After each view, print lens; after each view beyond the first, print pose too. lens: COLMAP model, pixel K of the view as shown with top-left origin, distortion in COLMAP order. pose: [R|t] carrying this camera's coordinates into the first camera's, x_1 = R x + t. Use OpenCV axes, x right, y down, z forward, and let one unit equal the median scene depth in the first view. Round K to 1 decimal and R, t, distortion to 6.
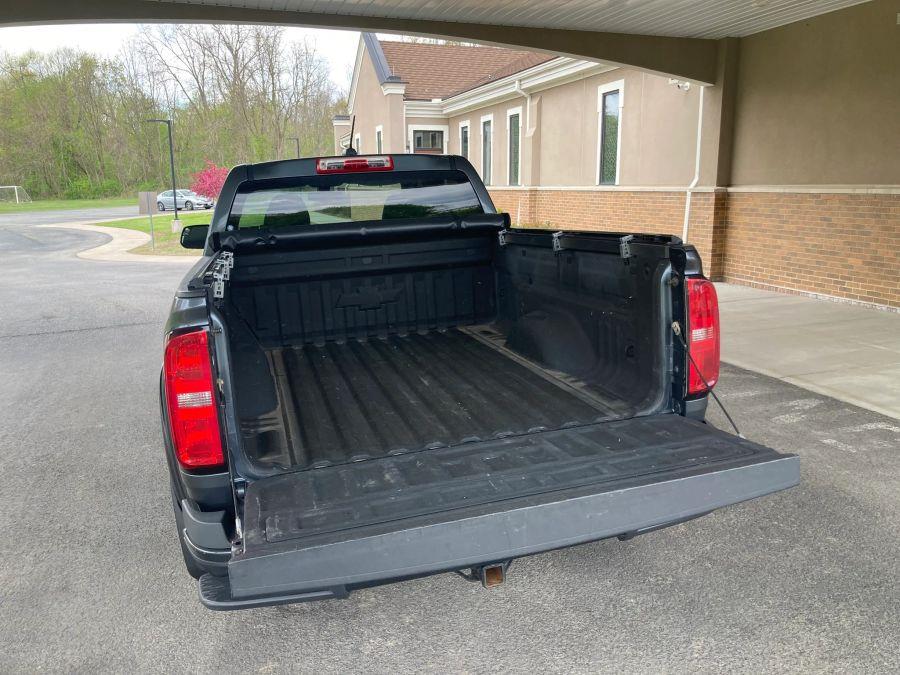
lens RADIAL K [[738.6, 0, 458.5], [0, 738.6, 326.5], [0, 0, 1]] dist [0.014498, 0.002063]
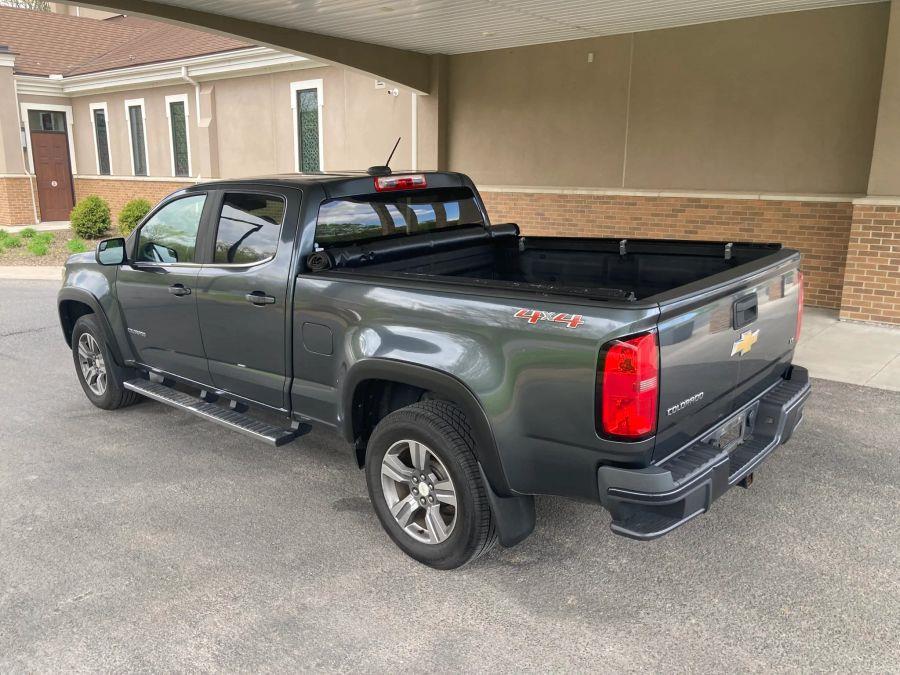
lens RADIAL K [[738.9, 0, 453.7], [0, 738.9, 342.4], [0, 0, 1]] dist [0.021848, -0.011120]
pose [[0.851533, -0.105772, 0.513521, -0.230800], [0.086292, 0.994356, 0.061720, -0.015422], [-0.517151, -0.008243, 0.855855, 0.007257]]
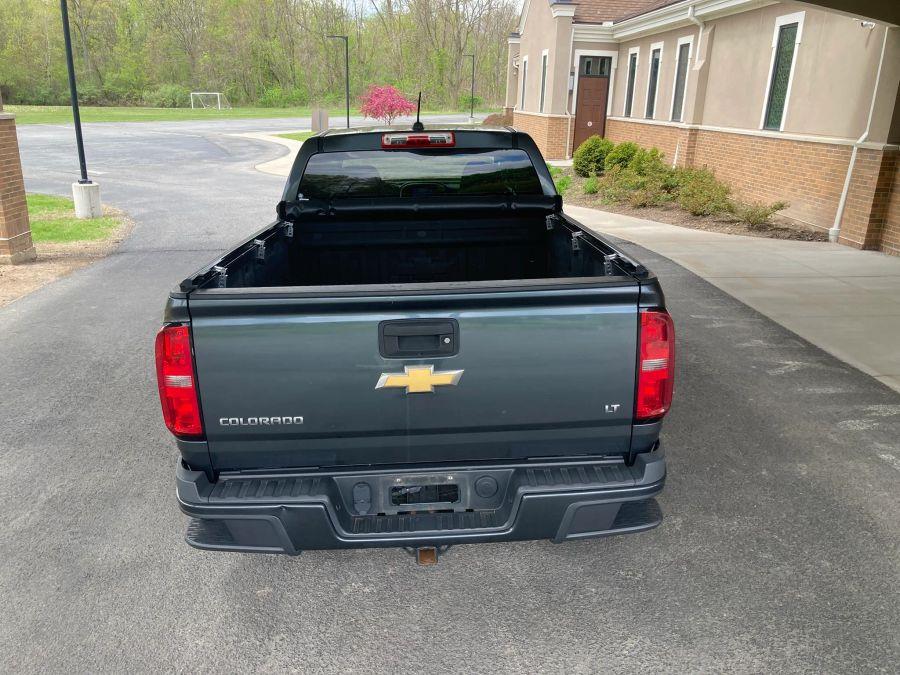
lens RADIAL K [[740.0, 0, 459.2], [0, 740.0, 338.8], [0, 0, 1]] dist [0.013877, 0.000603]
pose [[0.971700, 0.107251, -0.210469, 0.058153], [-0.081257, 0.988374, 0.128507, -0.028014], [0.221805, -0.107769, 0.969117, -0.011469]]
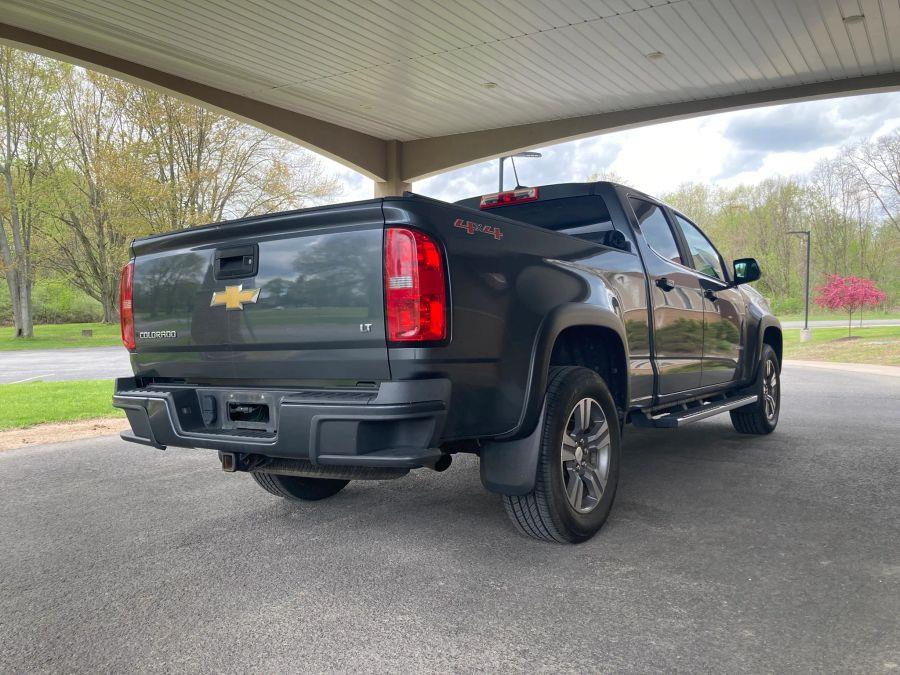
lens RADIAL K [[738.1, 0, 458.6], [0, 738.1, 340.3], [0, 0, 1]] dist [0.011562, 0.009437]
pose [[0.635879, 0.044252, -0.770519, 0.242462], [-0.154303, 0.985488, -0.070742, 0.030939], [0.756207, 0.163876, 0.633479, 0.089994]]
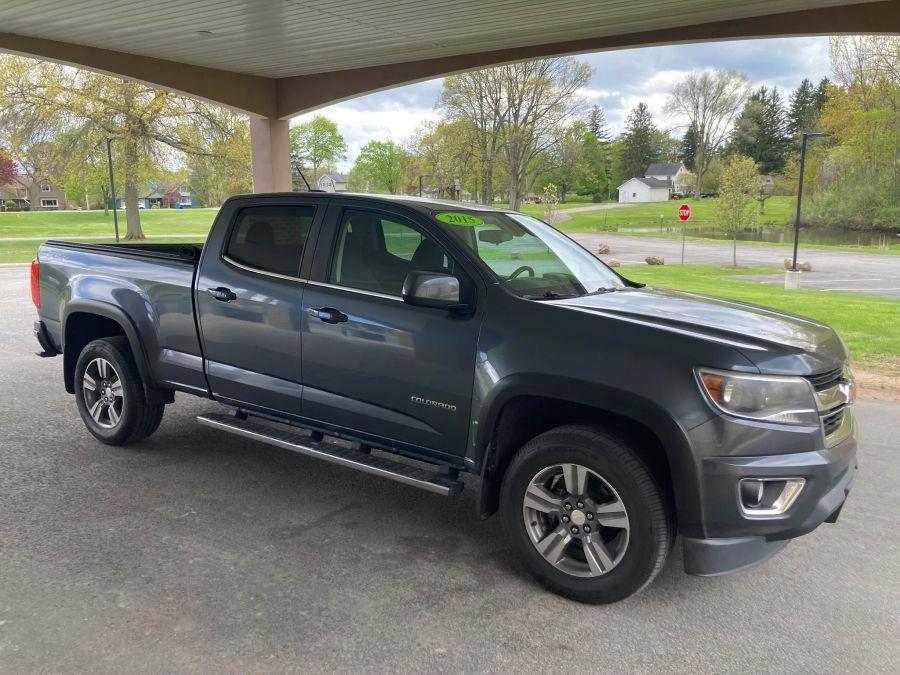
lens RADIAL K [[740.0, 0, 447.1], [0, 740.0, 337.8], [0, 0, 1]] dist [0.005256, 0.016915]
pose [[-0.769708, 0.130949, -0.624821, 0.173013], [-0.109583, 0.937108, 0.331391, -0.159295], [0.628921, 0.323545, -0.706950, 0.760216]]
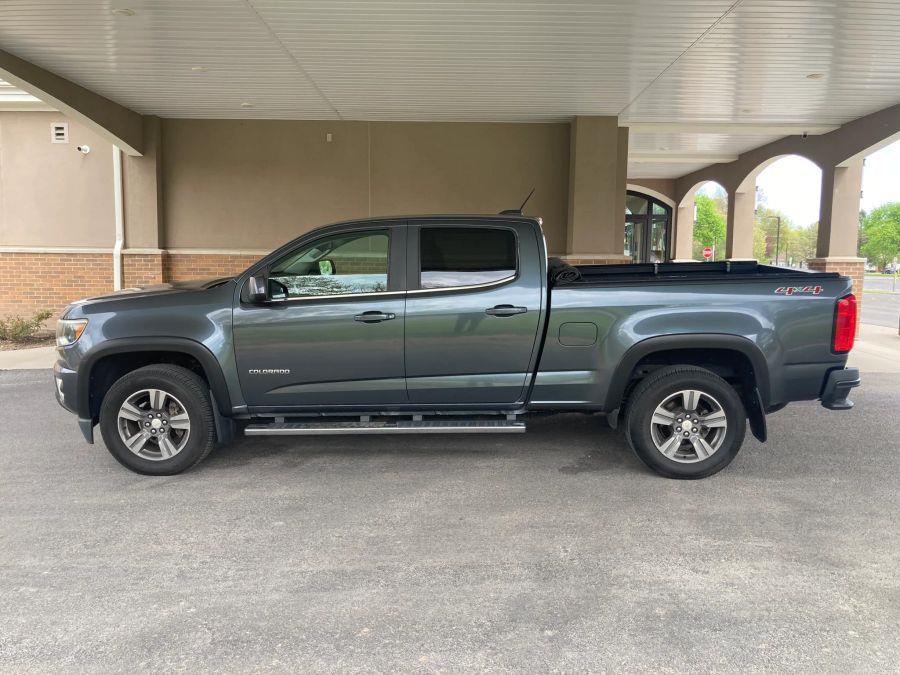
lens RADIAL K [[743.7, 0, 455.3], [0, 743.7, 343.6], [0, 0, 1]] dist [0.012285, -0.008275]
pose [[0.301393, -0.095694, 0.948686, -0.543578], [0.166992, 0.984871, 0.046291, -0.028440], [-0.938763, 0.144471, 0.312813, 0.255602]]
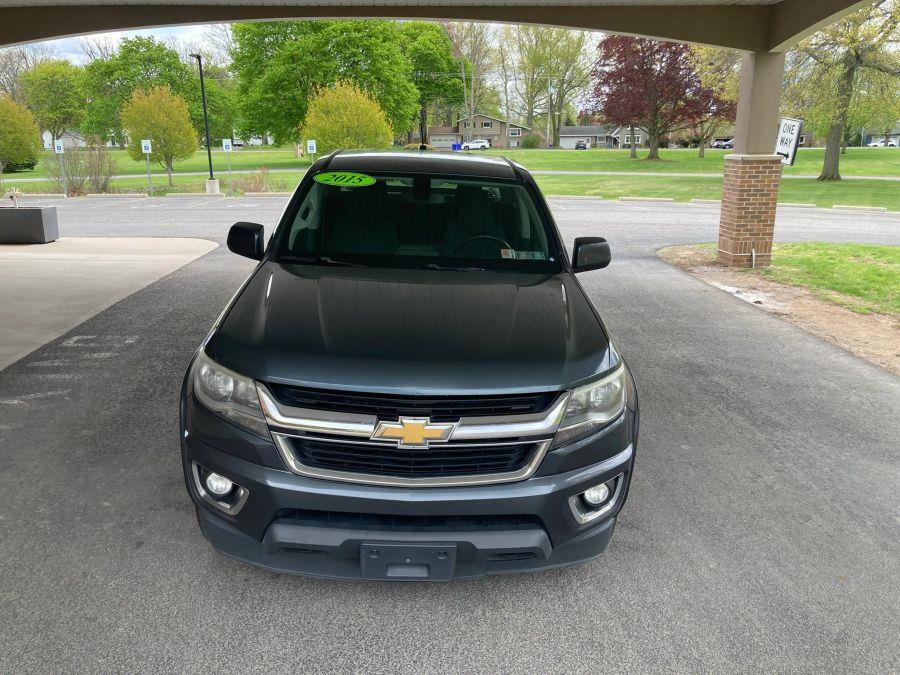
lens RADIAL K [[747.7, 0, 453.0], [0, 747.7, 341.8], [0, 0, 1]] dist [0.022227, -0.007350]
pose [[-0.971739, -0.048510, 0.231019, -0.193451], [0.058156, 0.899295, 0.433460, -0.181719], [-0.228782, 0.434645, -0.871059, 0.839985]]
